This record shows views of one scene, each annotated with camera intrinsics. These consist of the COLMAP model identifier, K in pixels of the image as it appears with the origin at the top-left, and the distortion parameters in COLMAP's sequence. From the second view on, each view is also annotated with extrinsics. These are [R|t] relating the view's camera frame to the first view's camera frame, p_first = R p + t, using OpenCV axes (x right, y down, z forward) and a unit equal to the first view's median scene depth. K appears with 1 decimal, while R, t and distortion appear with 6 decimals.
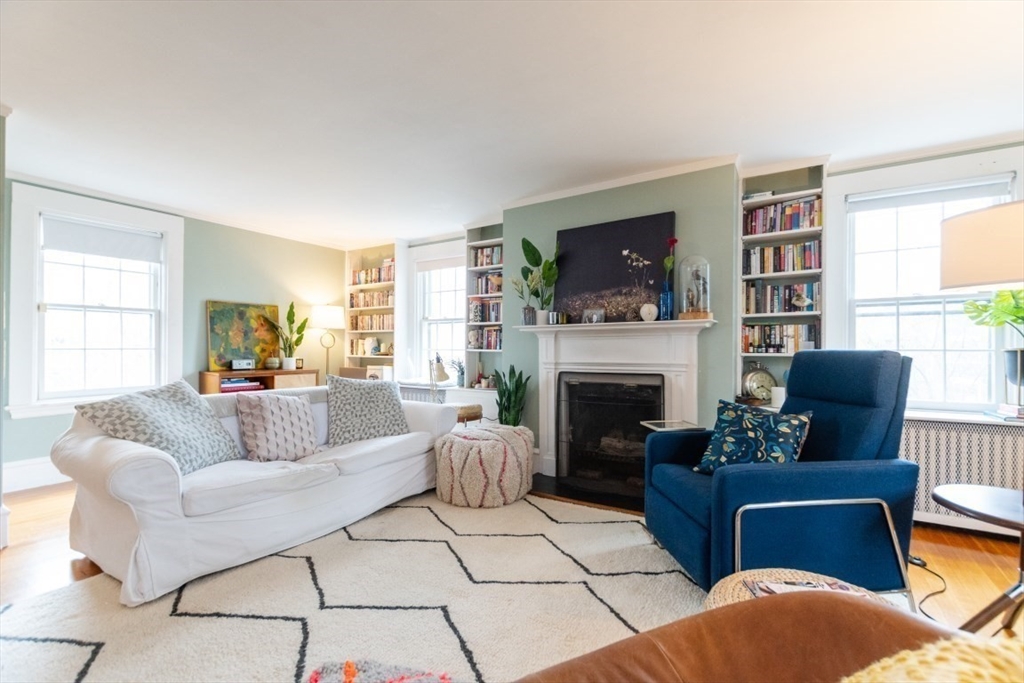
lens RADIAL K [[446.1, 0, 526.3], [0, 446.1, 344.9], [0, 0, 1]] dist [0.003455, -0.000531]
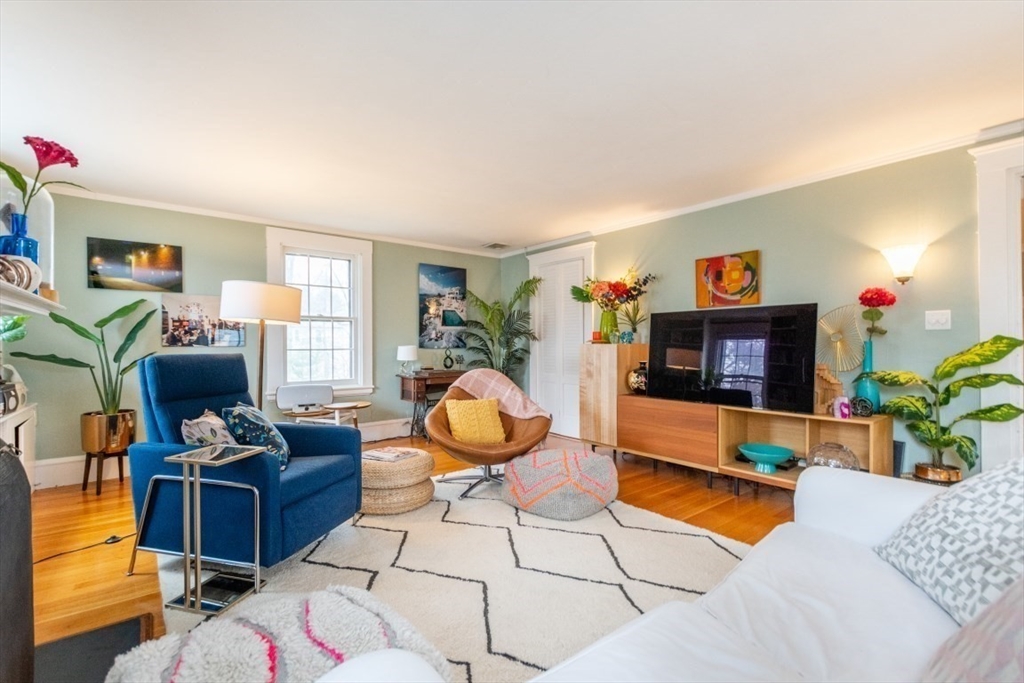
lens RADIAL K [[444.1, 0, 512.2], [0, 444.1, 351.1], [0, 0, 1]] dist [0.001440, -0.000279]
pose [[-0.944987, -0.005683, 0.327058, -0.308170], [-0.004681, 0.999982, 0.003848, -0.003620], [-0.327074, 0.002105, -0.944996, 1.177075]]
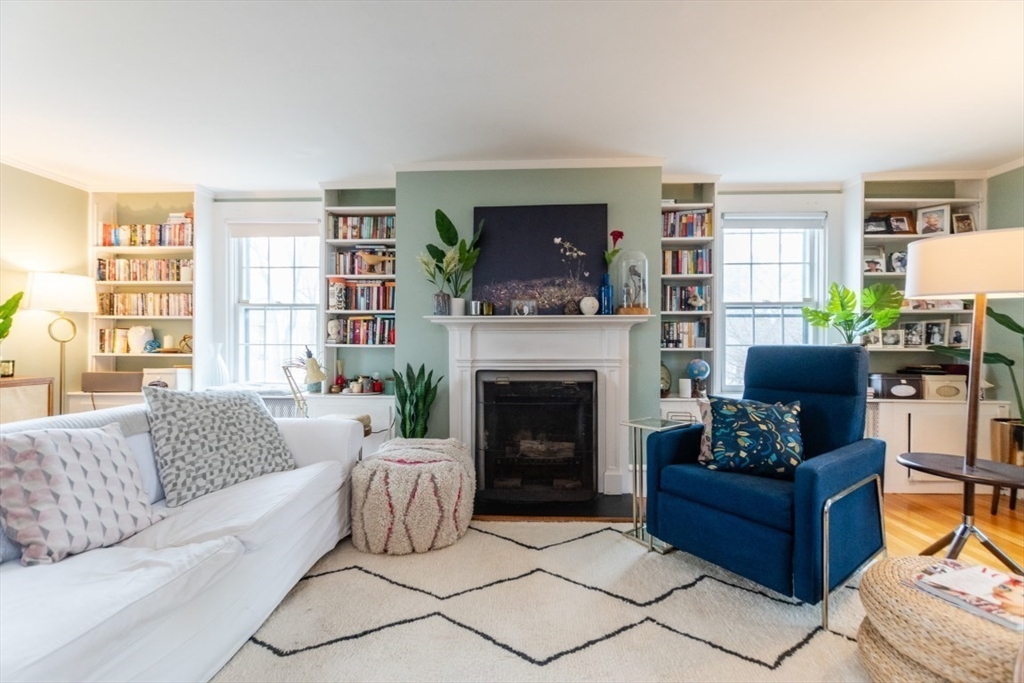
lens RADIAL K [[442.9, 0, 512.0], [0, 442.9, 341.5], [0, 0, 1]] dist [0.006260, -0.000562]
pose [[0.874236, 0.002759, 0.485494, -0.310650], [-0.005399, 0.999977, 0.004038, 0.000423], [-0.485472, -0.006151, 0.874231, 0.236047]]
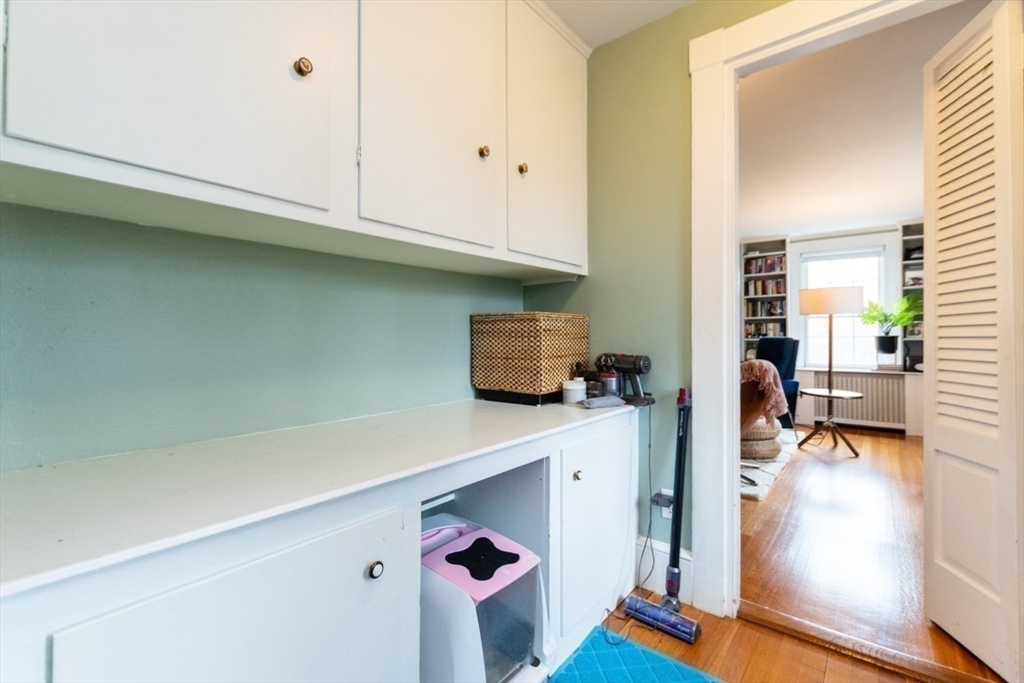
lens RADIAL K [[453.3, 0, 504.5], [0, 453.3, 325.3], [0, 0, 1]] dist [0.001164, -0.000084]
pose [[0.990949, -0.008238, -0.133988, -0.241882], [0.006062, 0.999843, -0.016637, -0.011944], [0.134104, 0.015674, 0.990843, -0.973291]]
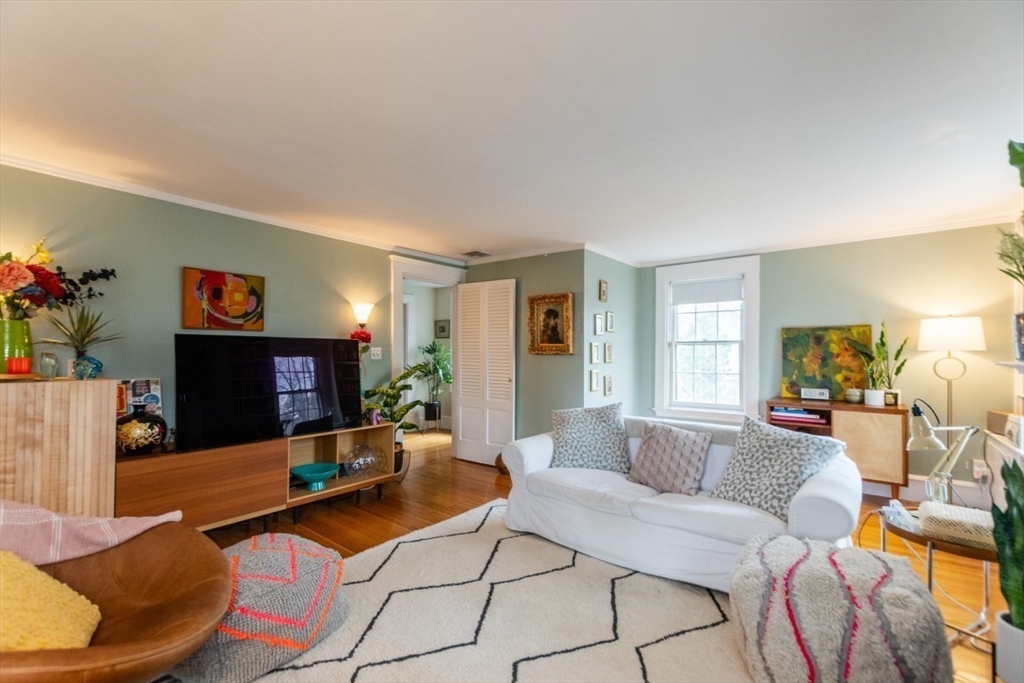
lens RADIAL K [[438.4, 0, 506.6], [0, 438.4, 347.0], [0, 0, 1]] dist [0.013230, 0.000012]
pose [[-0.123062, -0.017183, -0.992250, 0.475993], [0.007262, 0.999808, -0.018214, -0.056096], [0.992372, -0.009447, -0.122914, 0.664562]]
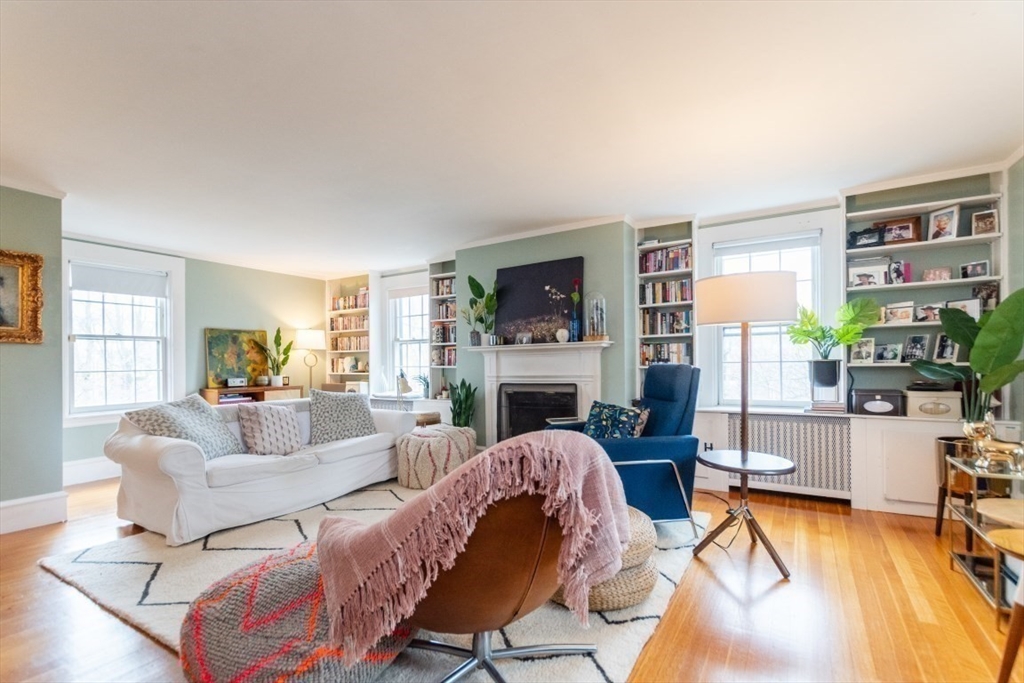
lens RADIAL K [[459.8, 0, 533.7], [0, 459.8, 357.0], [0, 0, 1]] dist [0.001710, 0.000585]
pose [[0.999488, -0.015796, 0.027842, 0.145010], [0.015904, 0.999867, -0.003667, -0.007506], [-0.027780, 0.004108, 0.999606, -0.300464]]
